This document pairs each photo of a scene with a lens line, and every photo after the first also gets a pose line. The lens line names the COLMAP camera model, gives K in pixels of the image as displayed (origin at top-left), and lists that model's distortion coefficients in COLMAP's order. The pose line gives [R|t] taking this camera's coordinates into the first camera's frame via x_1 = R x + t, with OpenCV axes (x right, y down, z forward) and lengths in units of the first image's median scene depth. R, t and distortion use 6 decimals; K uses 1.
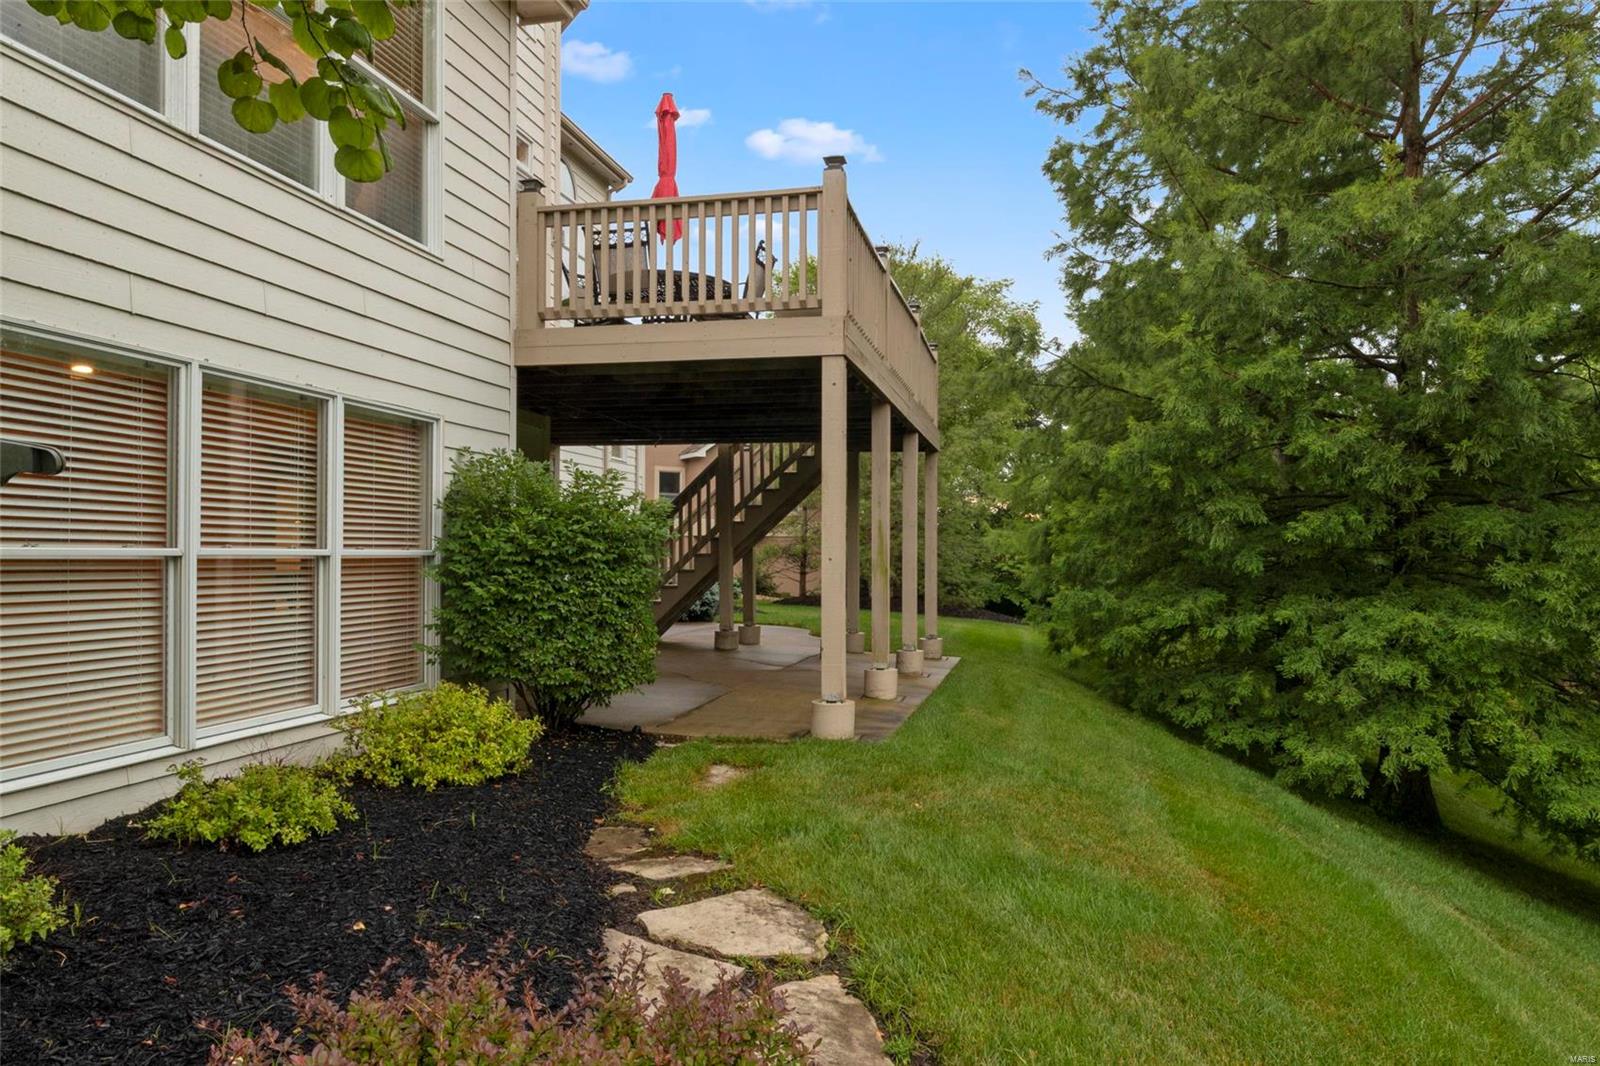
lens RADIAL K [[1060.2, 0, 801.5], [0, 1060.2, 538.9], [0, 0, 1]] dist [0.003871, -0.000877]
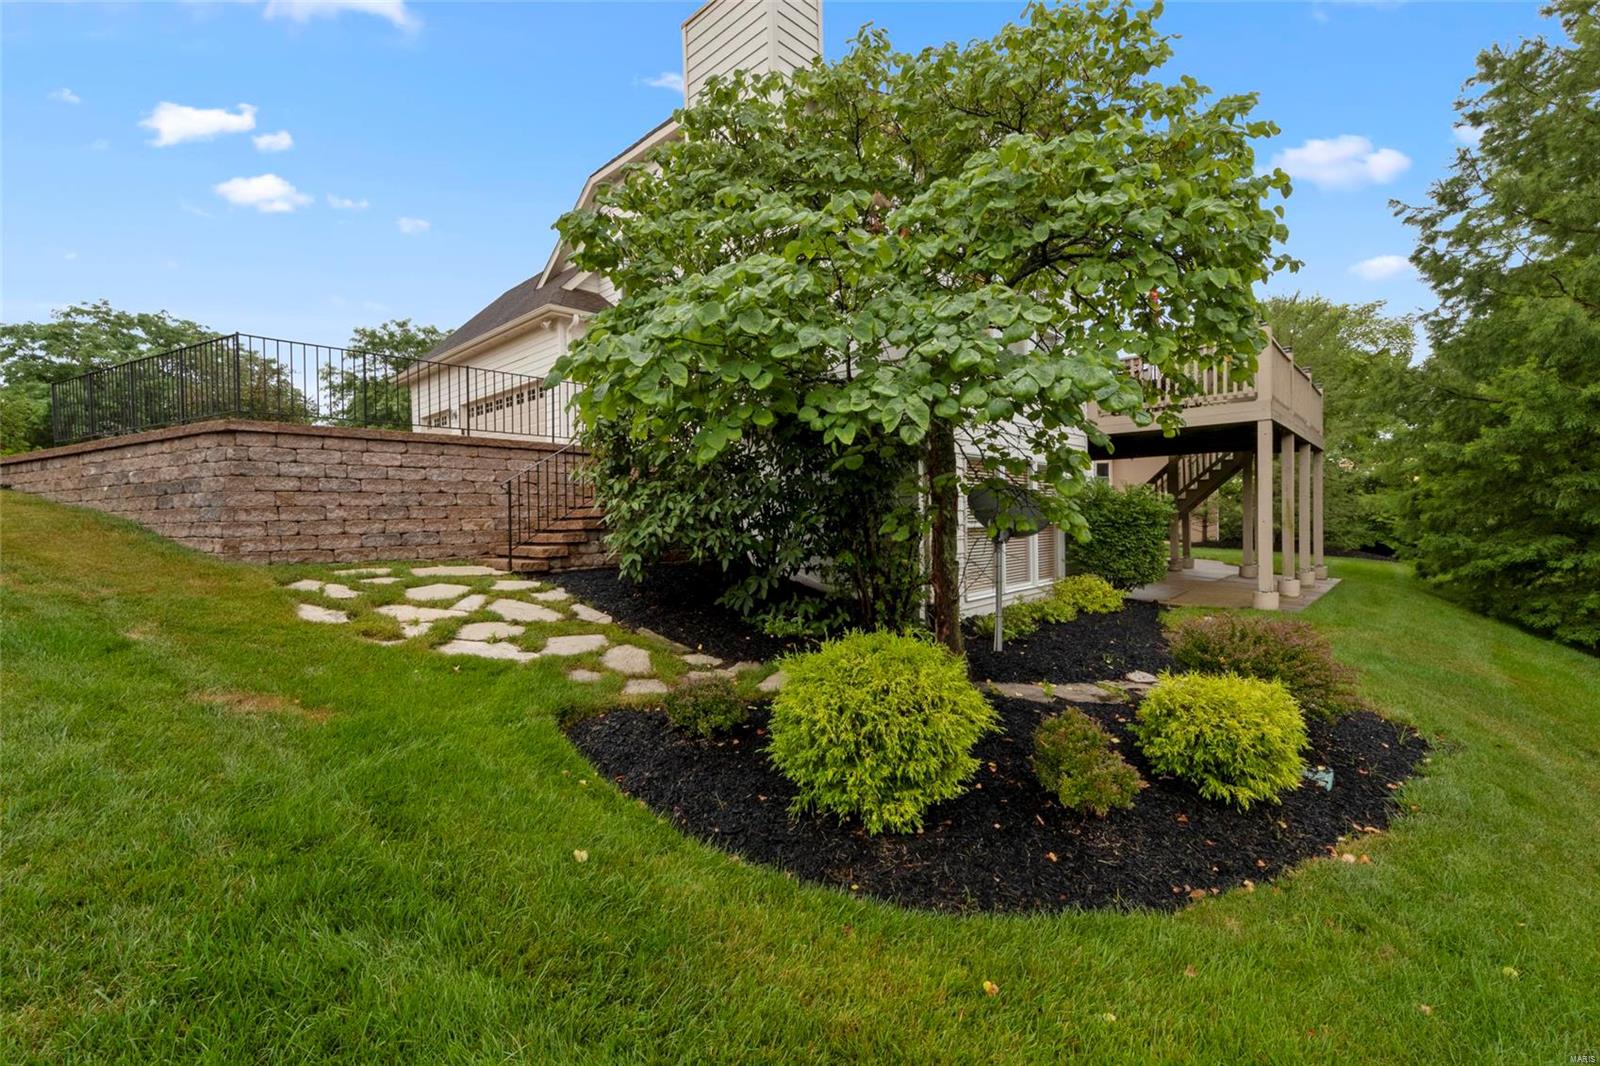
lens RADIAL K [[667.6, 0, 794.8], [0, 667.6, 528.2], [0, 0, 1]] dist [0.000987, 0.000862]
pose [[0.863090, -0.009630, -0.504958, -0.060973], [0.026711, 0.999289, 0.026598, -0.015652], [0.504343, -0.036444, 0.862734, -0.329047]]
